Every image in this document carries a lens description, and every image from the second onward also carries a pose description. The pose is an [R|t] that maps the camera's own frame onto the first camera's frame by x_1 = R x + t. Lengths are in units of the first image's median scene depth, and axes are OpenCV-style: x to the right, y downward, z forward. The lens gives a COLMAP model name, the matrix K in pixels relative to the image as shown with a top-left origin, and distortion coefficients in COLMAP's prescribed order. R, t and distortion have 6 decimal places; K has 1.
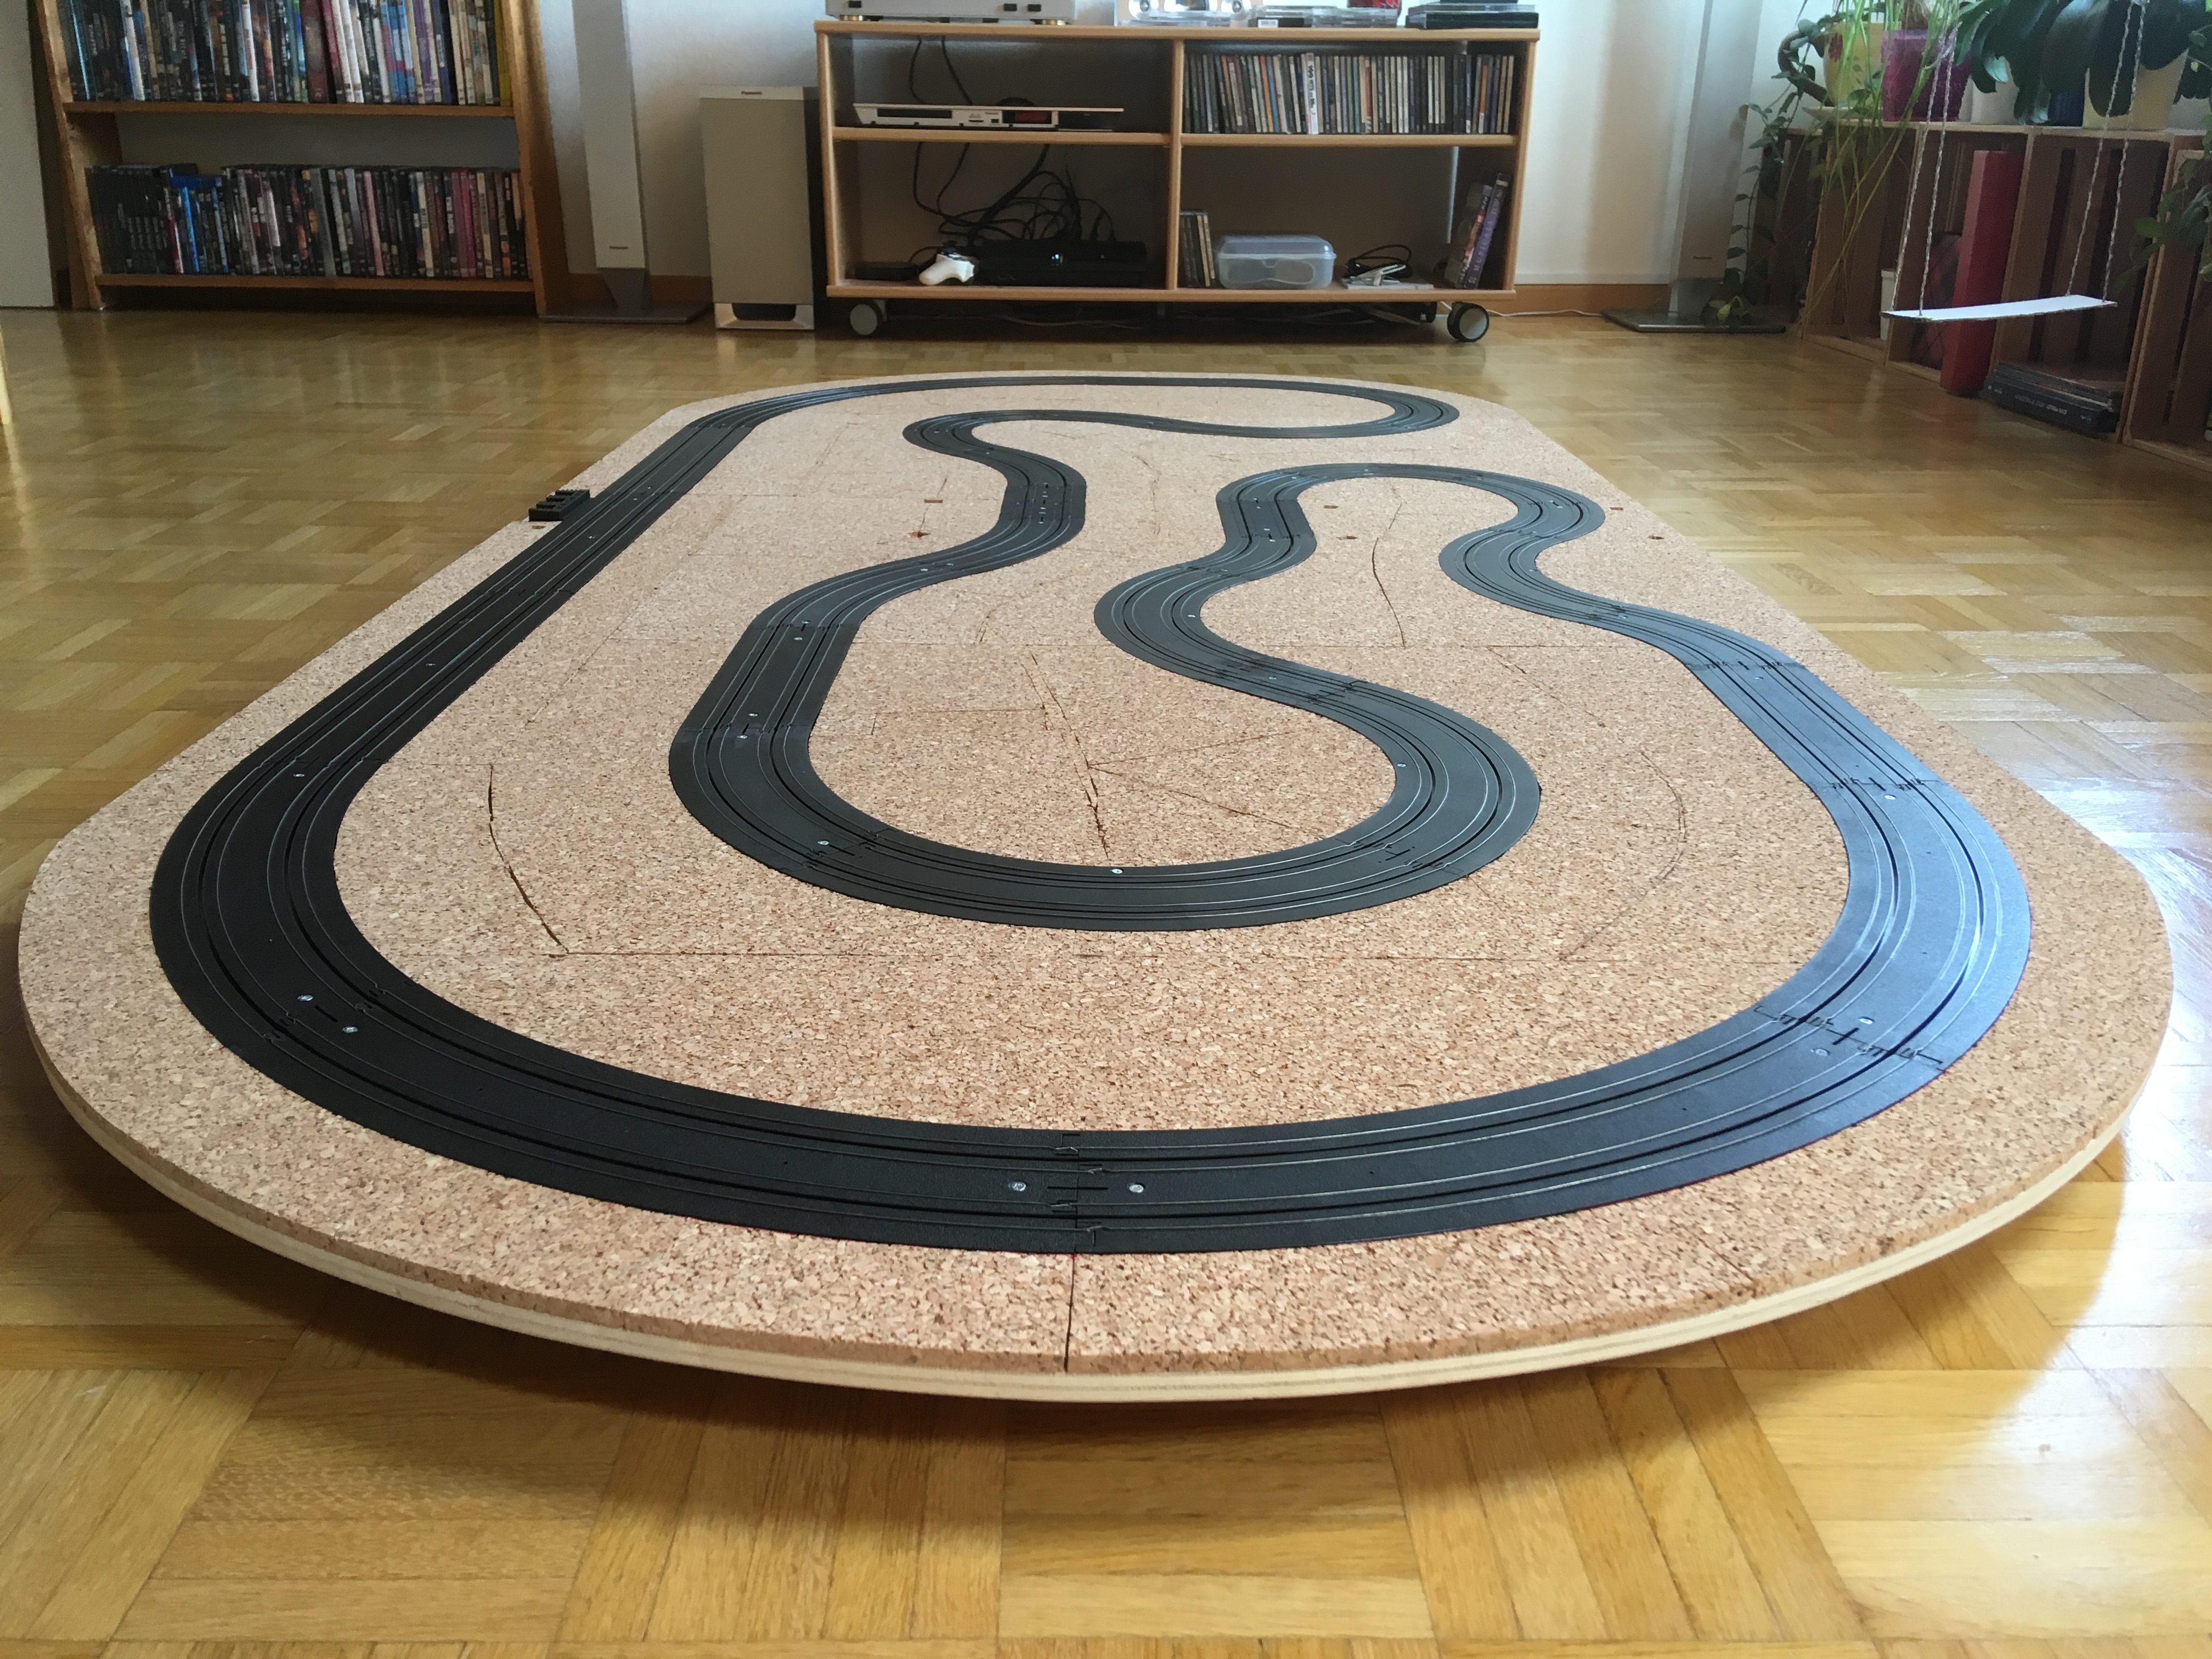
lens RADIAL K [[1867.5, 0, 1106.0], [0, 1867.5, 829.5], [0, 0, 1]] dist [0.126088, -0.199914]
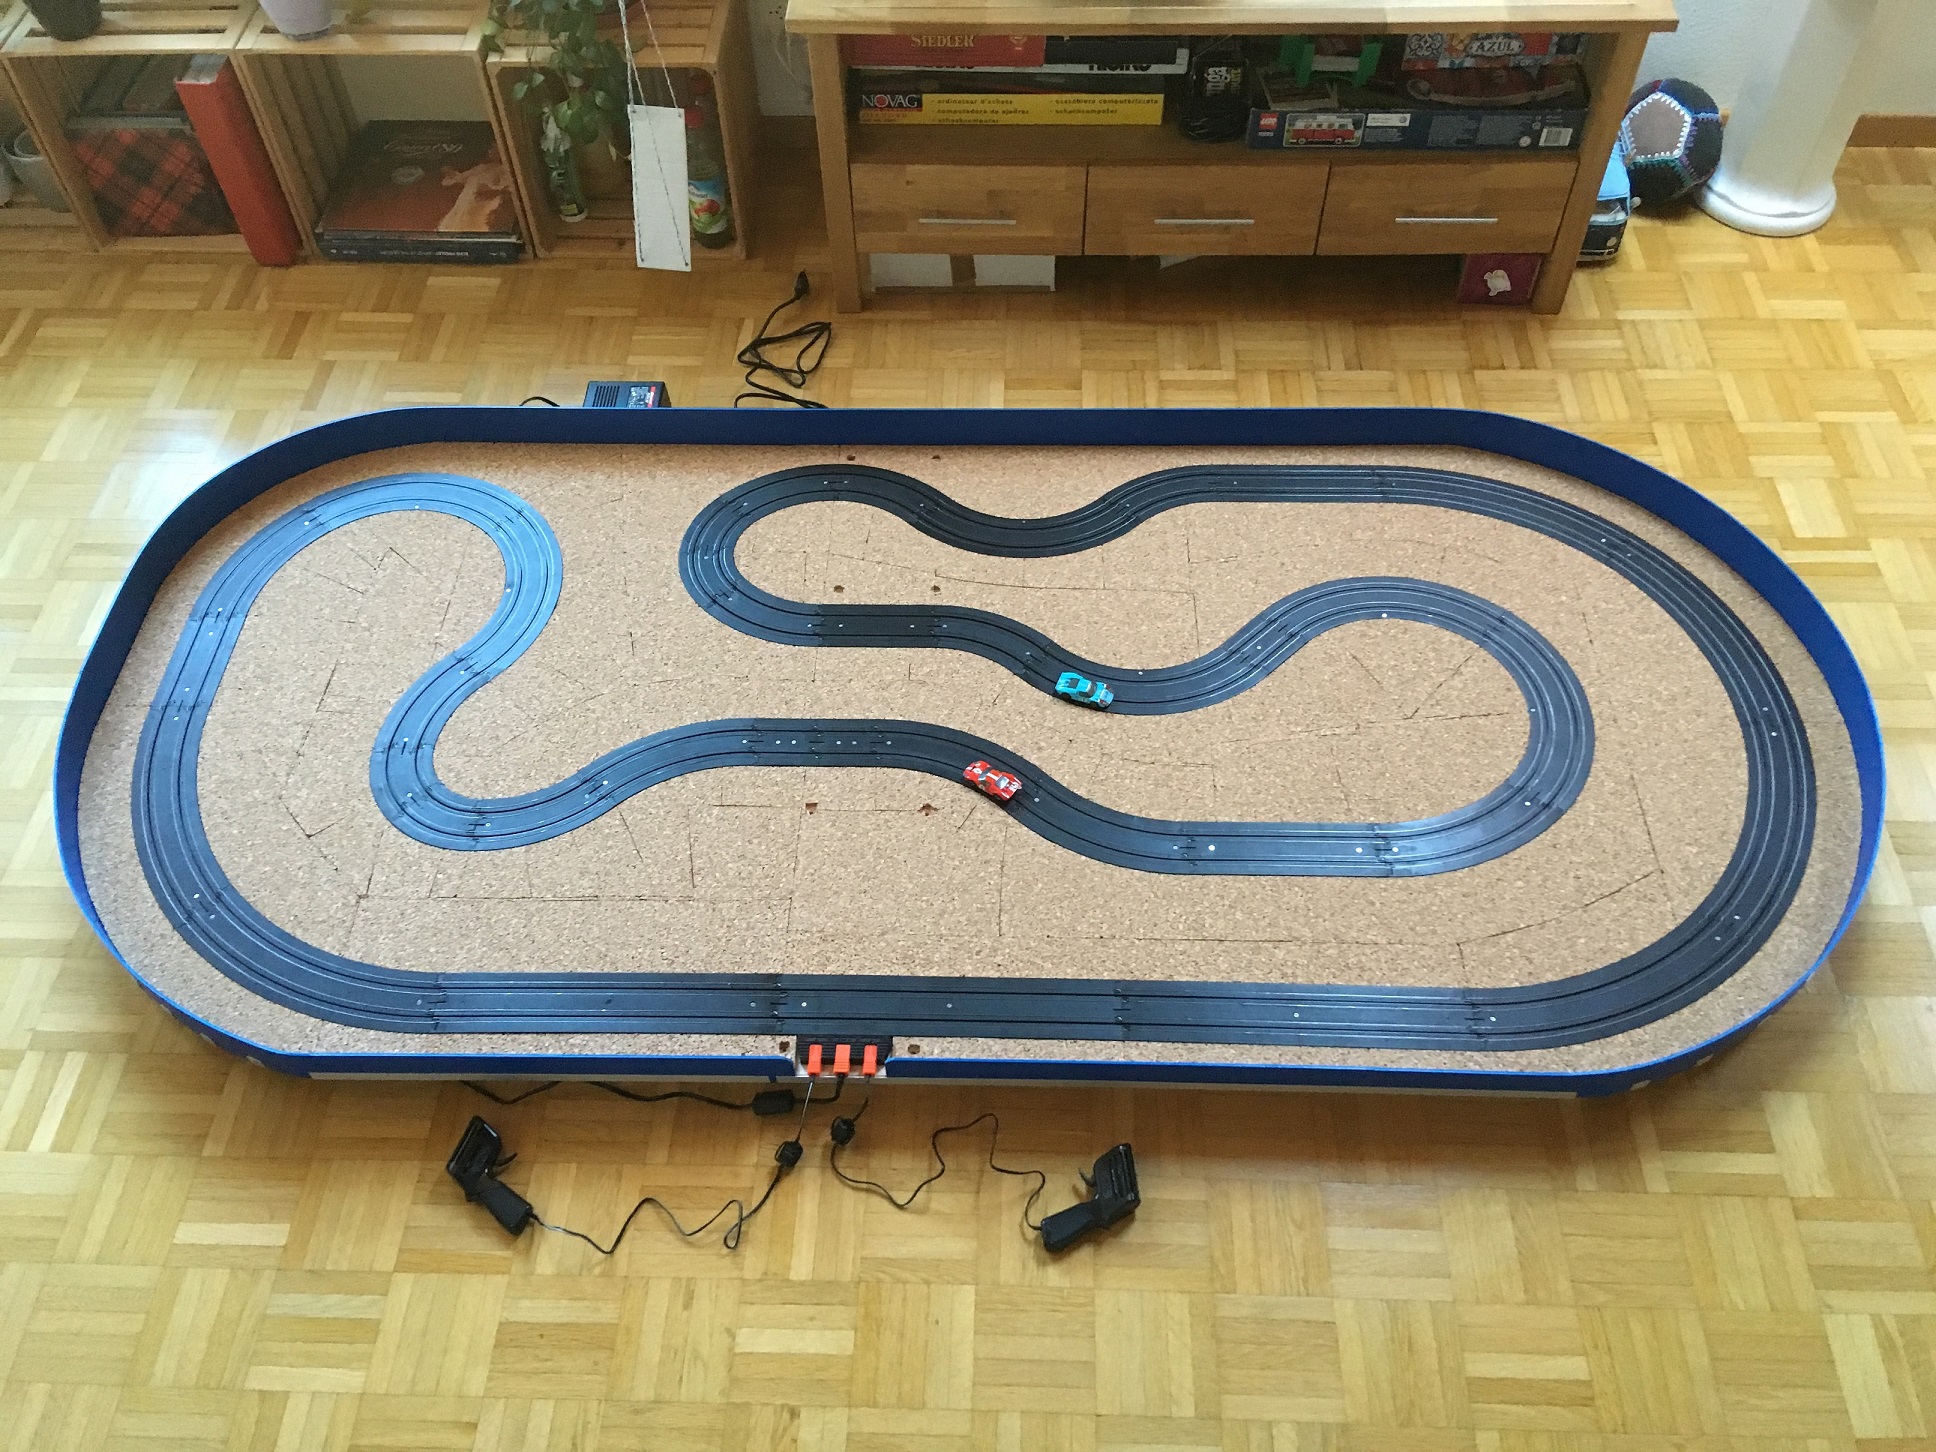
lens RADIAL K [[1634.5, 0, 968.0], [0, 1634.5, 726.0], [0, 0, 1]] dist [0.126088, -0.199914]
pose [[0.026243, -0.789132, 0.613662, -1.480218], [0.378107, 0.576104, 0.724665, -1.978083], [-0.925390, 0.213012, 0.313495, 1.032024]]
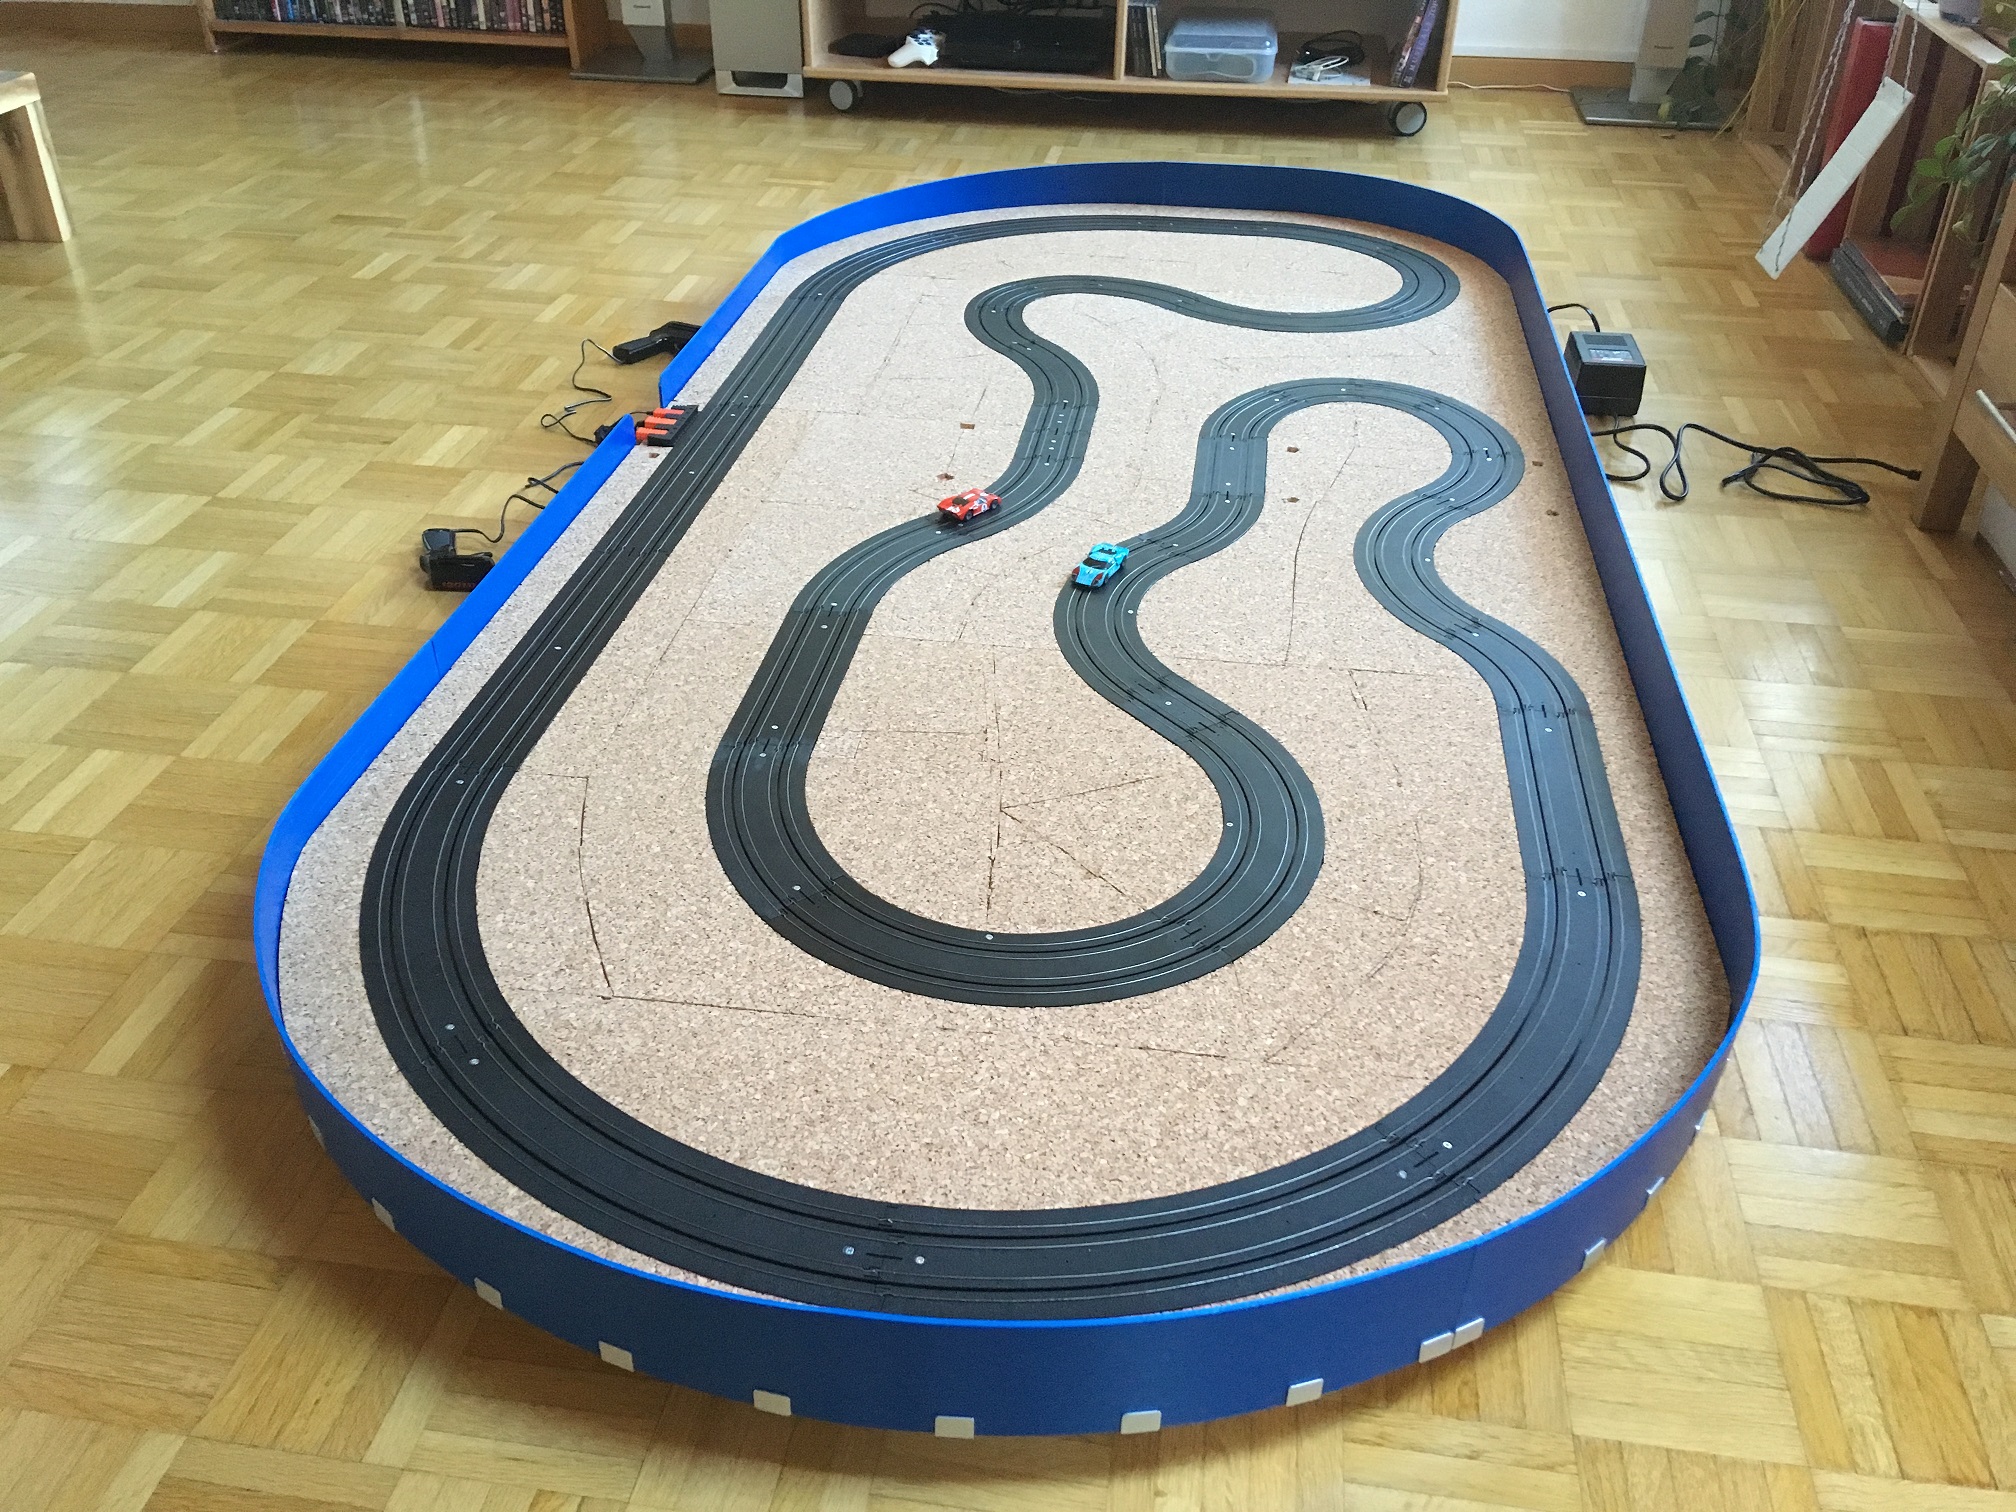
lens RADIAL K [[1702.0, 0, 1008.0], [0, 1702.0, 756.0], [0, 0, 1]] dist [0.126088, -0.199914]
pose [[0.989603, 0.078194, -0.120710, 0.172084], [-0.051222, 0.975876, 0.212231, -0.402871], [0.134394, -0.203841, 0.969736, -0.253881]]
